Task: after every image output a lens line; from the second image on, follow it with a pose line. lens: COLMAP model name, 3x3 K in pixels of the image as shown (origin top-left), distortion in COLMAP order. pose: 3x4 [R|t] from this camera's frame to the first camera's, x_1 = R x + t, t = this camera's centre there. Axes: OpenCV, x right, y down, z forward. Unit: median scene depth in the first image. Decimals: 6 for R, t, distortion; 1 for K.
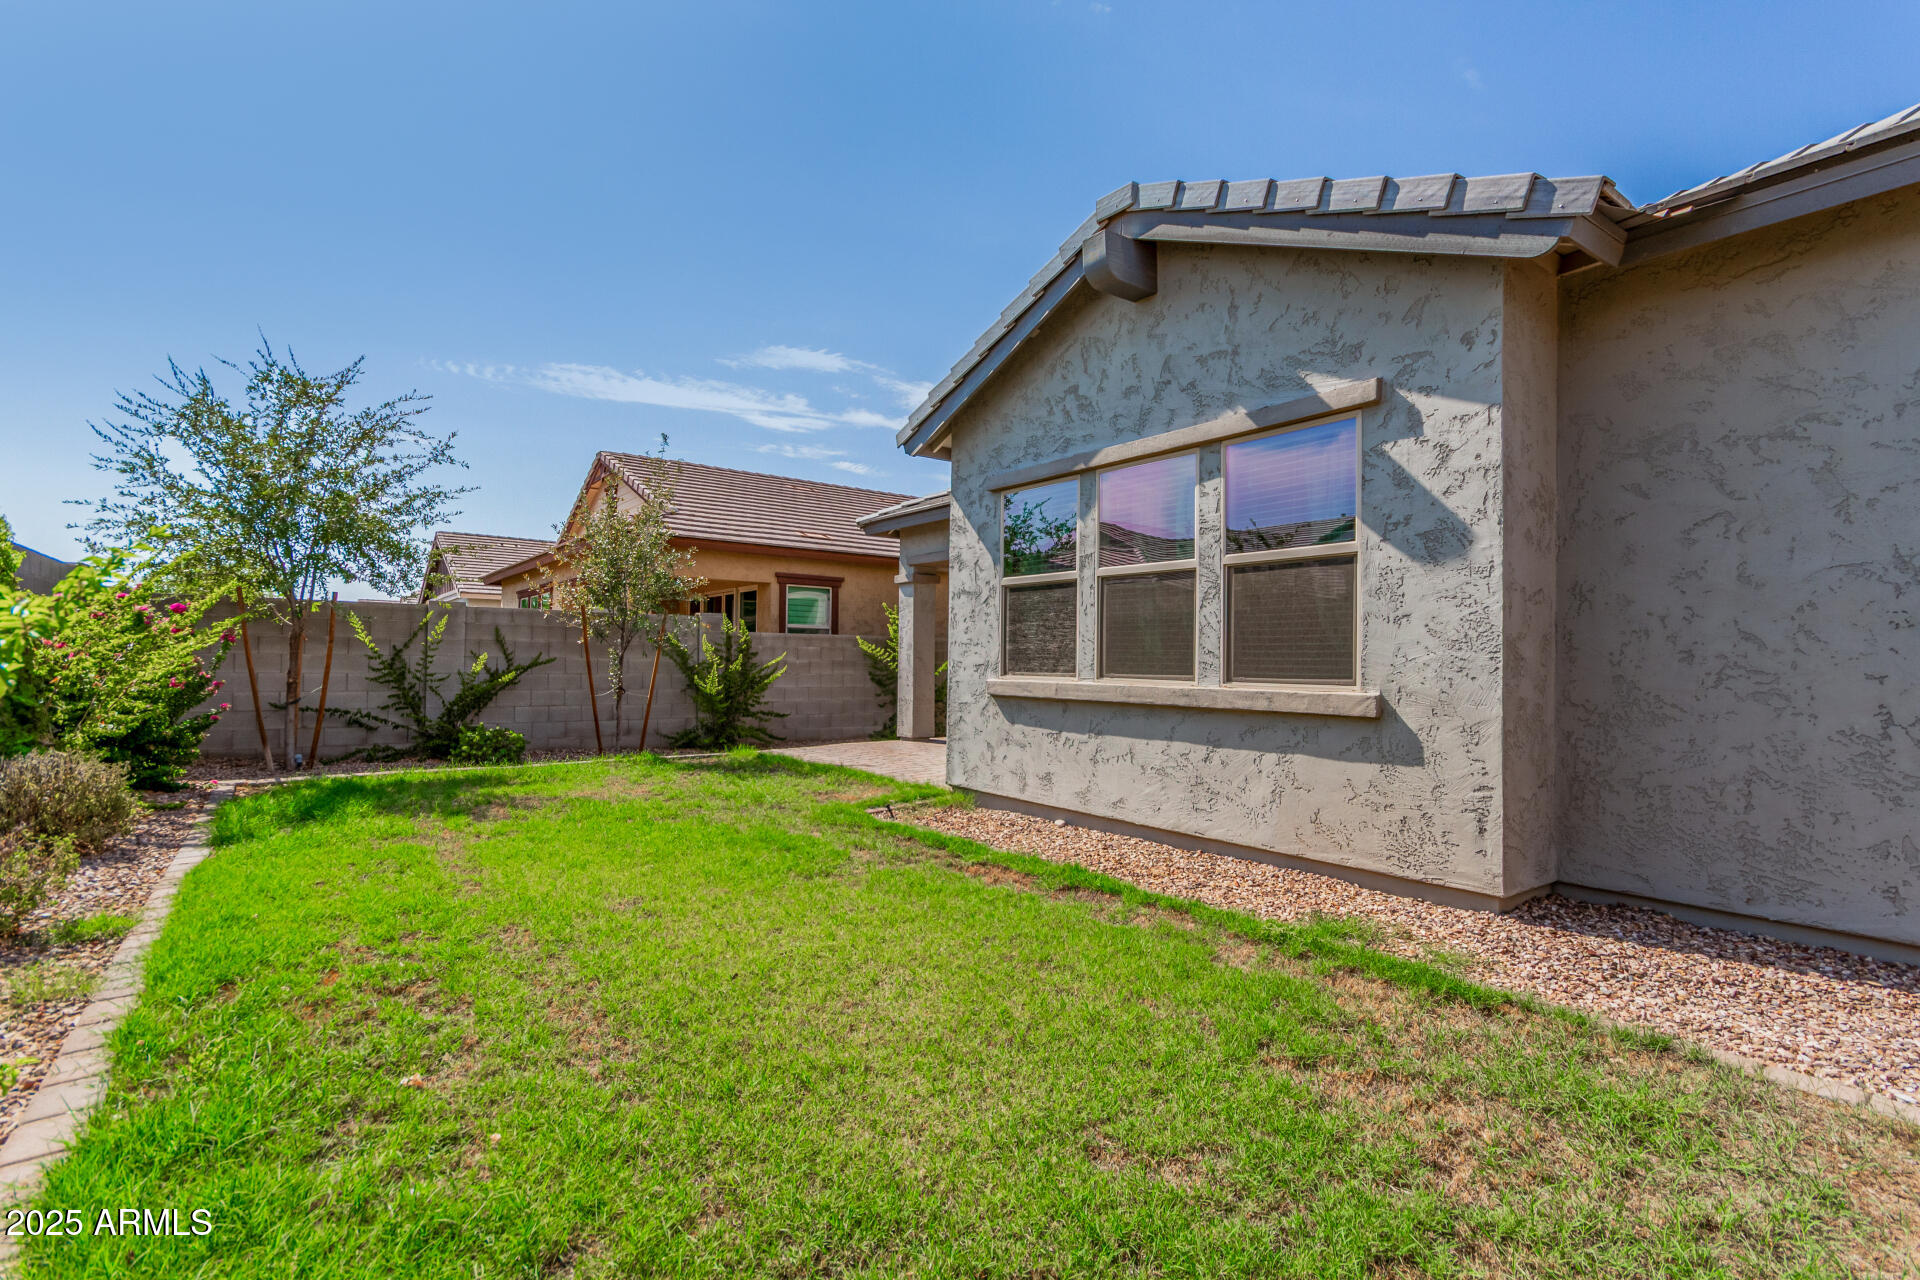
lens RADIAL K [[912.5, 0, 958.4], [0, 912.5, 667.6], [0, 0, 1]] dist [0.001864, 0.000828]
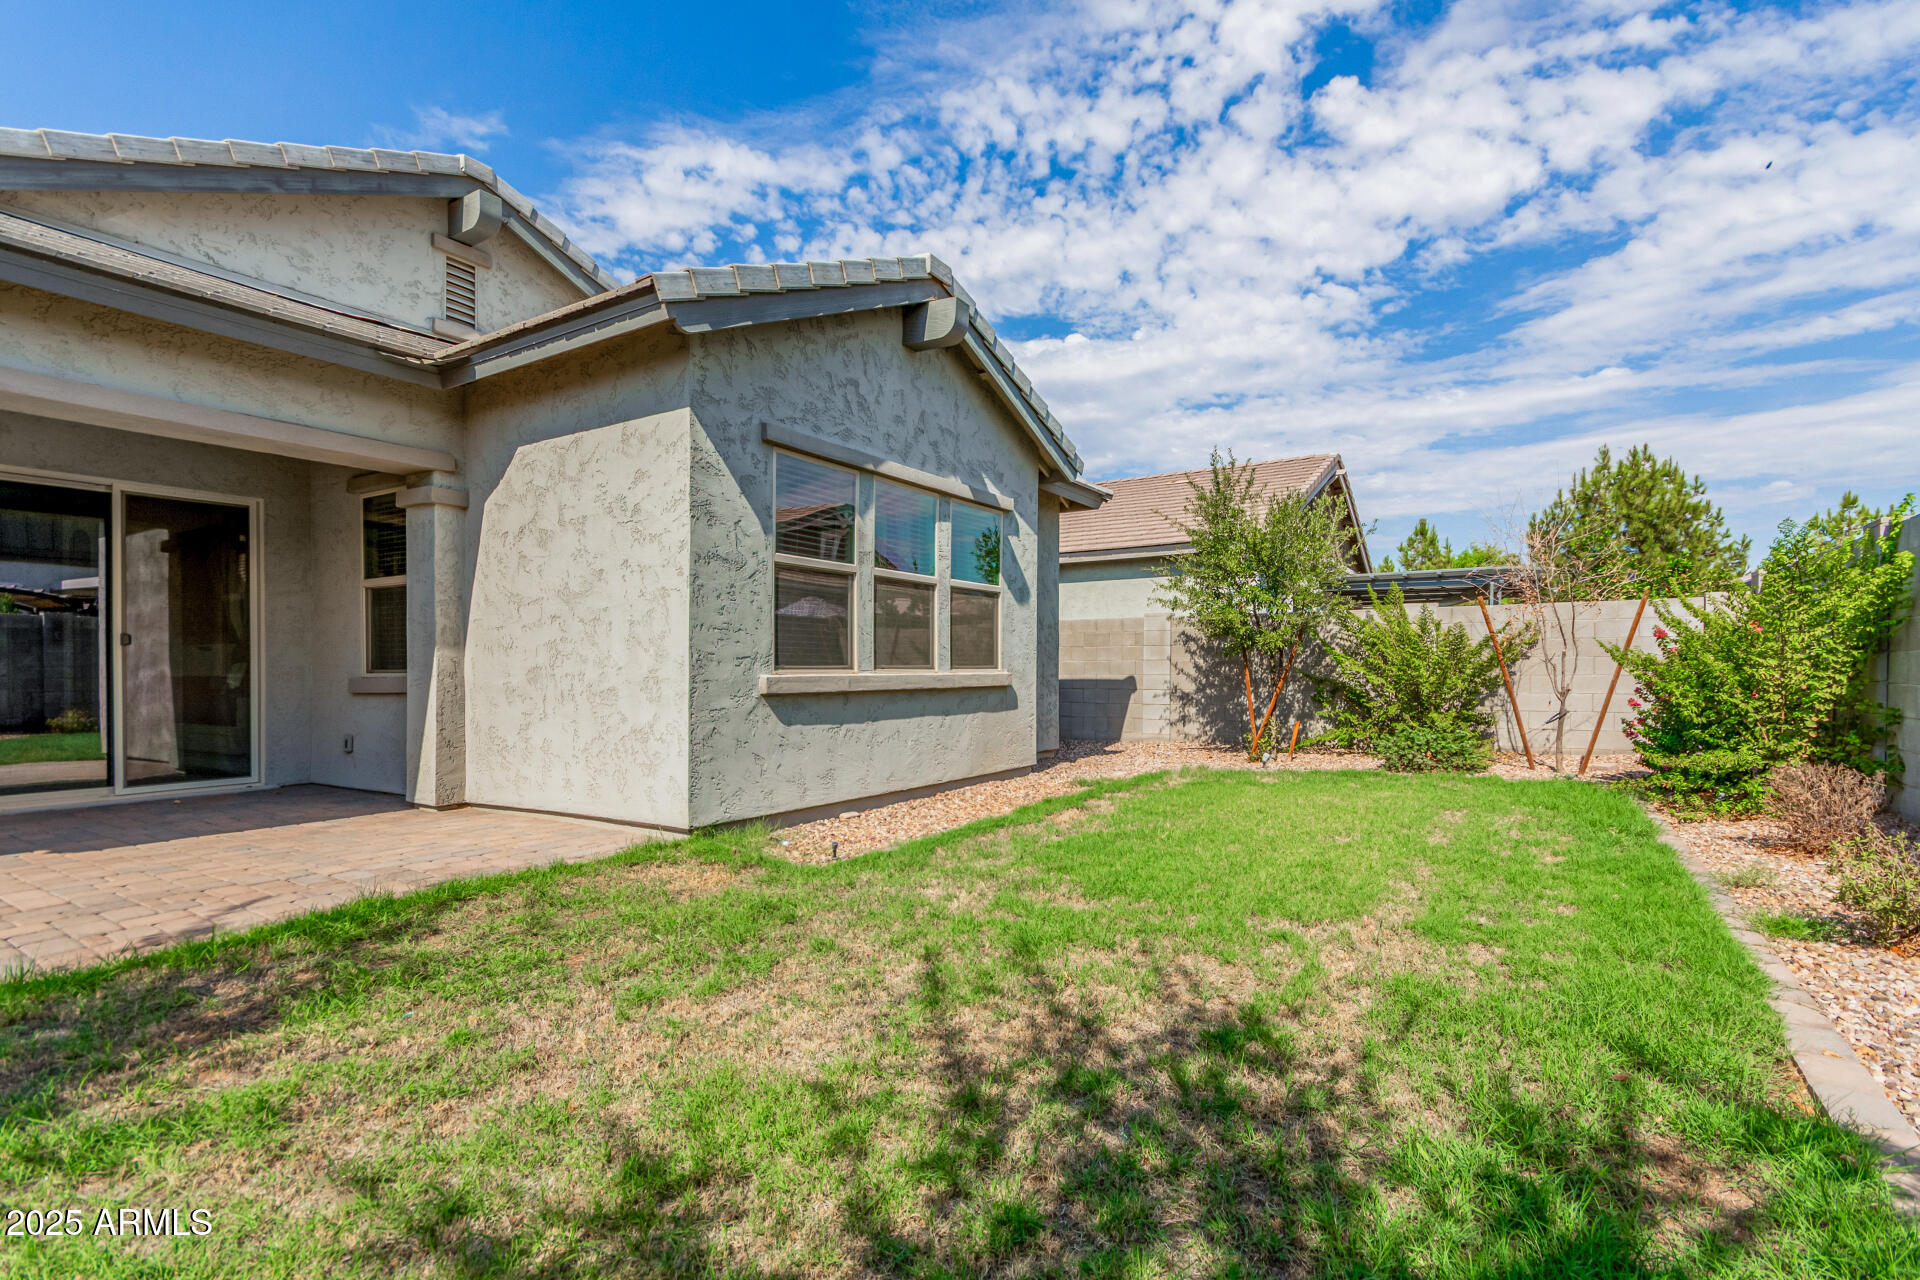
lens RADIAL K [[912.5, 0, 958.4], [0, 912.5, 667.6], [0, 0, 1]] dist [0.001864, 0.000828]
pose [[-0.351697, -0.017968, 0.935942, -0.781484], [-0.003893, 0.999835, 0.017732, -0.008651], [-0.936106, 0.002593, -0.351709, 1.129878]]
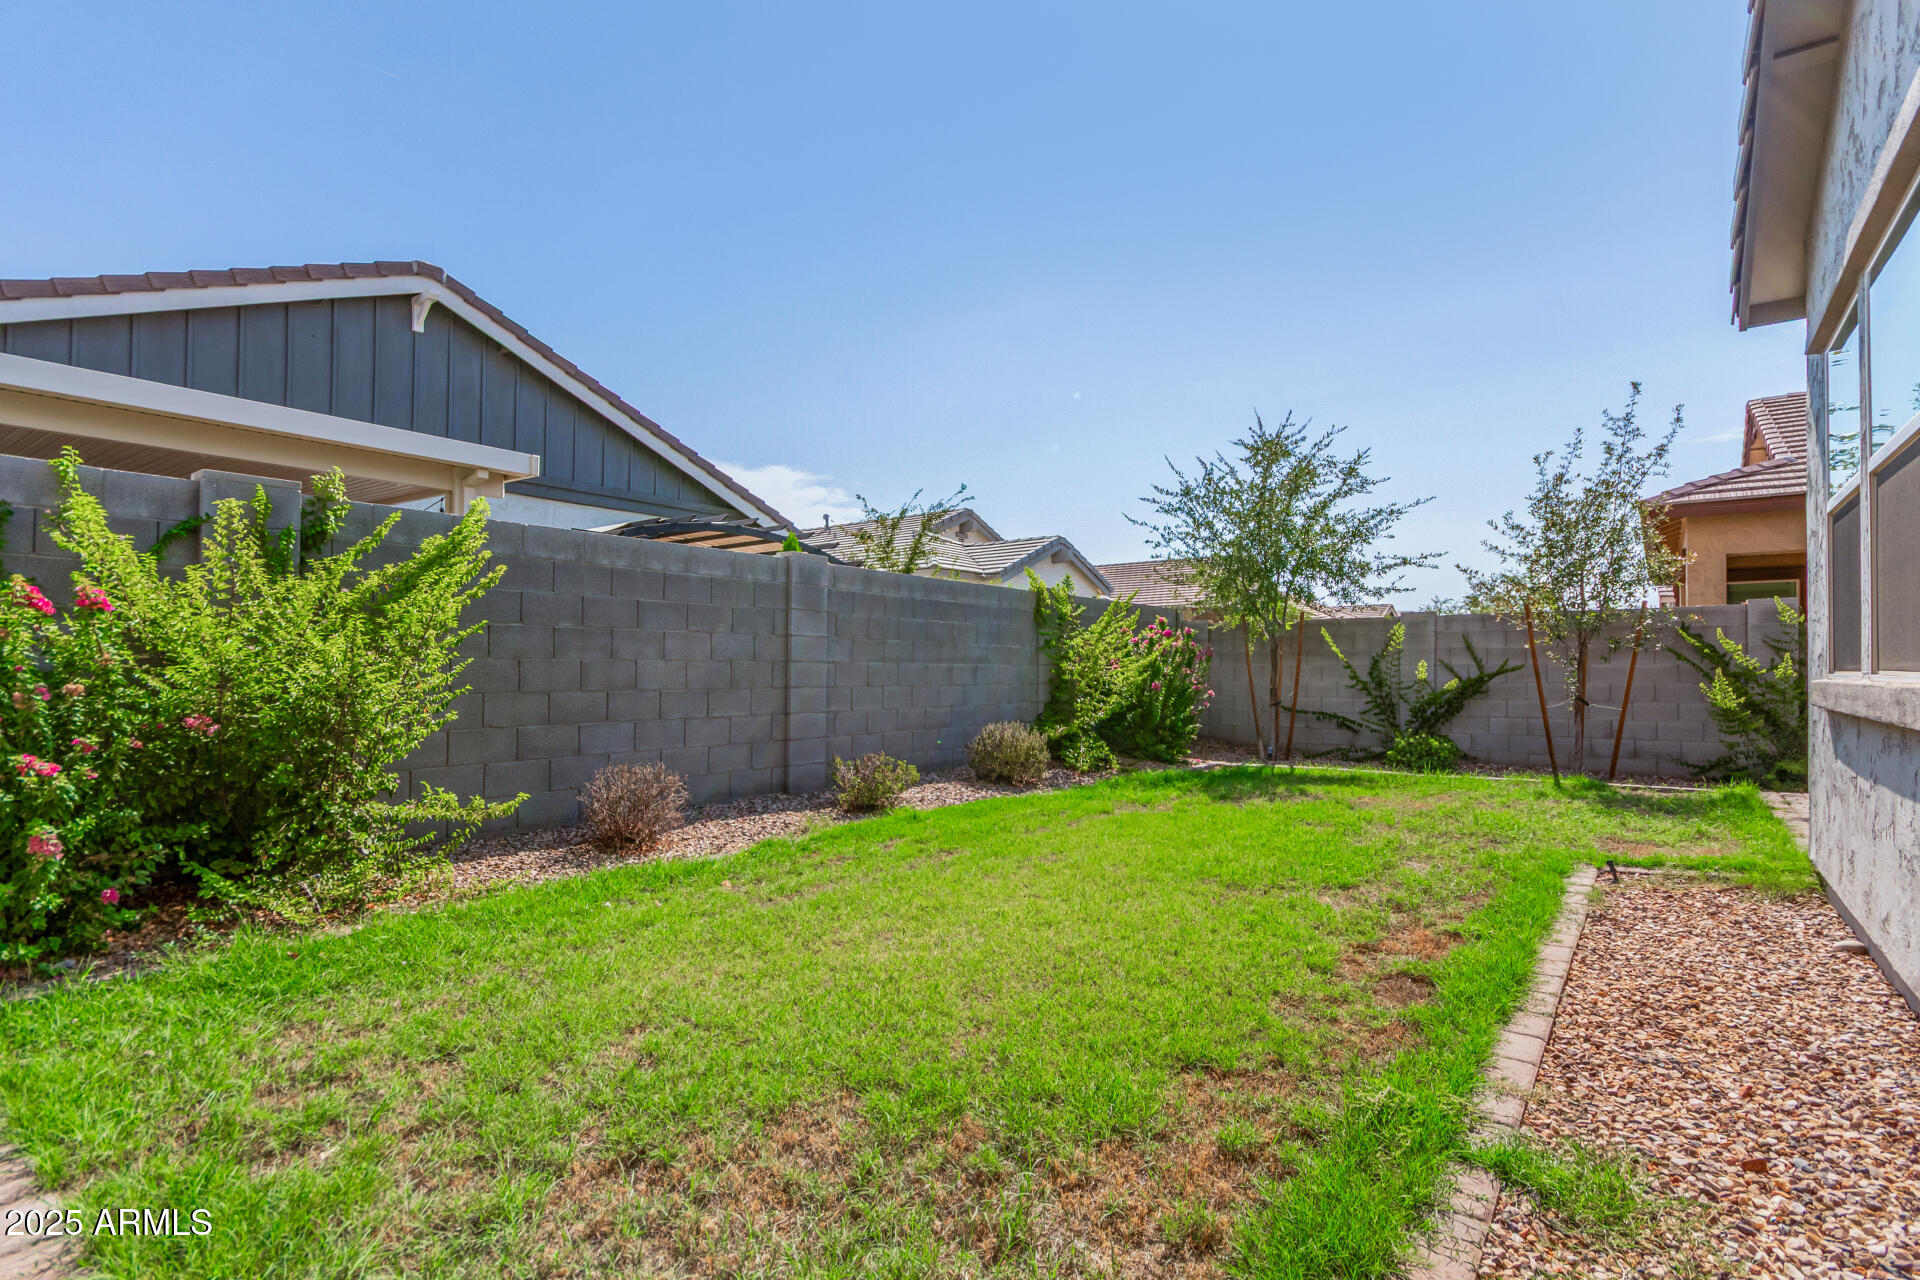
lens RADIAL K [[914.5, 0, 964.8], [0, 914.5, 667.1], [0, 0, 1]] dist [-0.016741, 0.000007]
pose [[0.262553, -0.017895, -0.964752, 0.435781], [0.002388, 0.999837, -0.017896, 0.010521], [0.964914, 0.002395, 0.262553, 0.343858]]
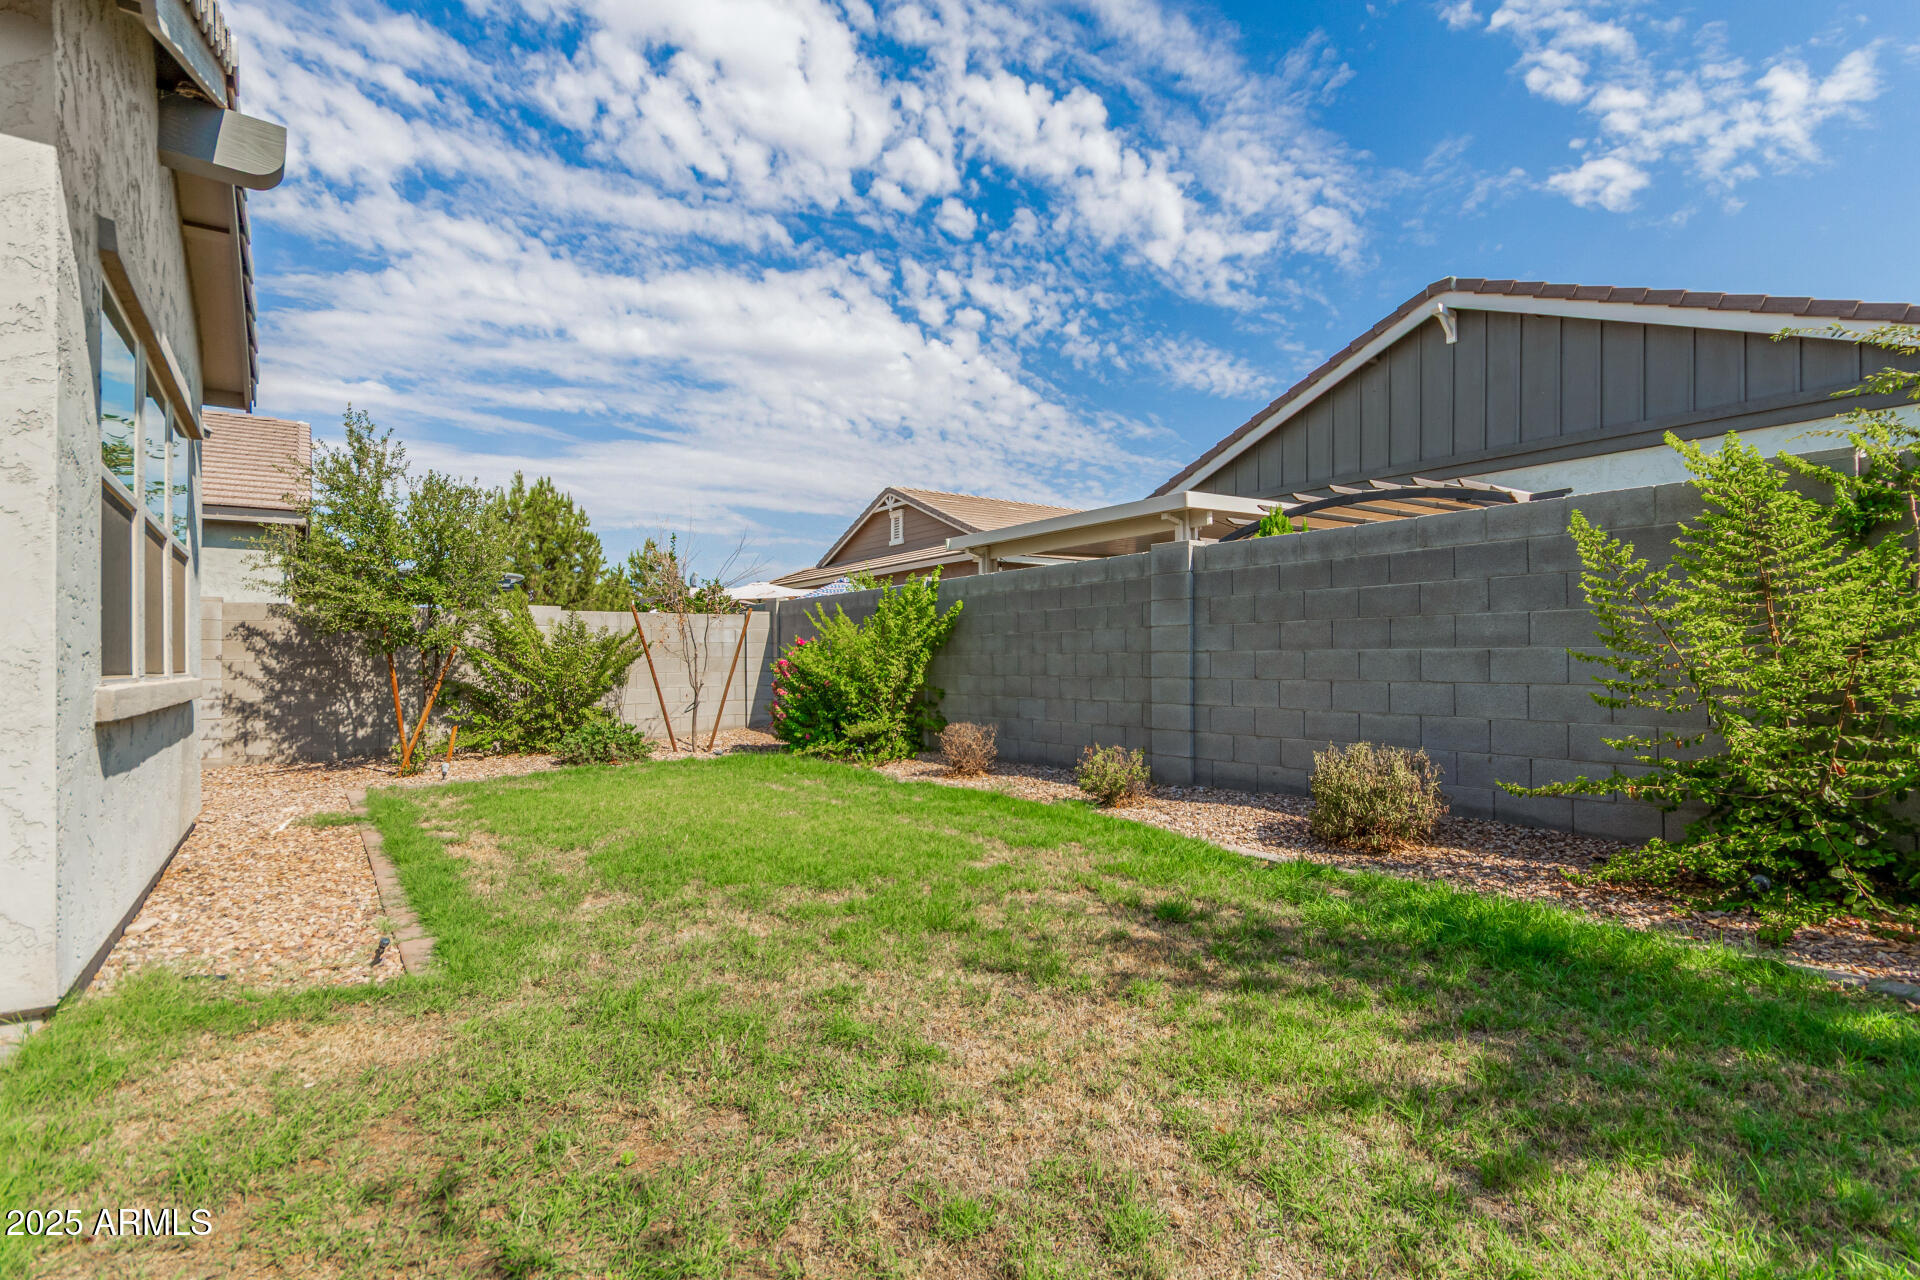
lens RADIAL K [[895.1, 0, 964.4], [0, 895.1, 657.1], [0, 0, 1]] dist [0.000542, 0.001194]
pose [[-0.999857, -0.008604, 0.014525, -0.377754], [-0.008651, 0.999957, -0.003191, -0.003946], [-0.014496, -0.003316, -0.999889, 1.424540]]
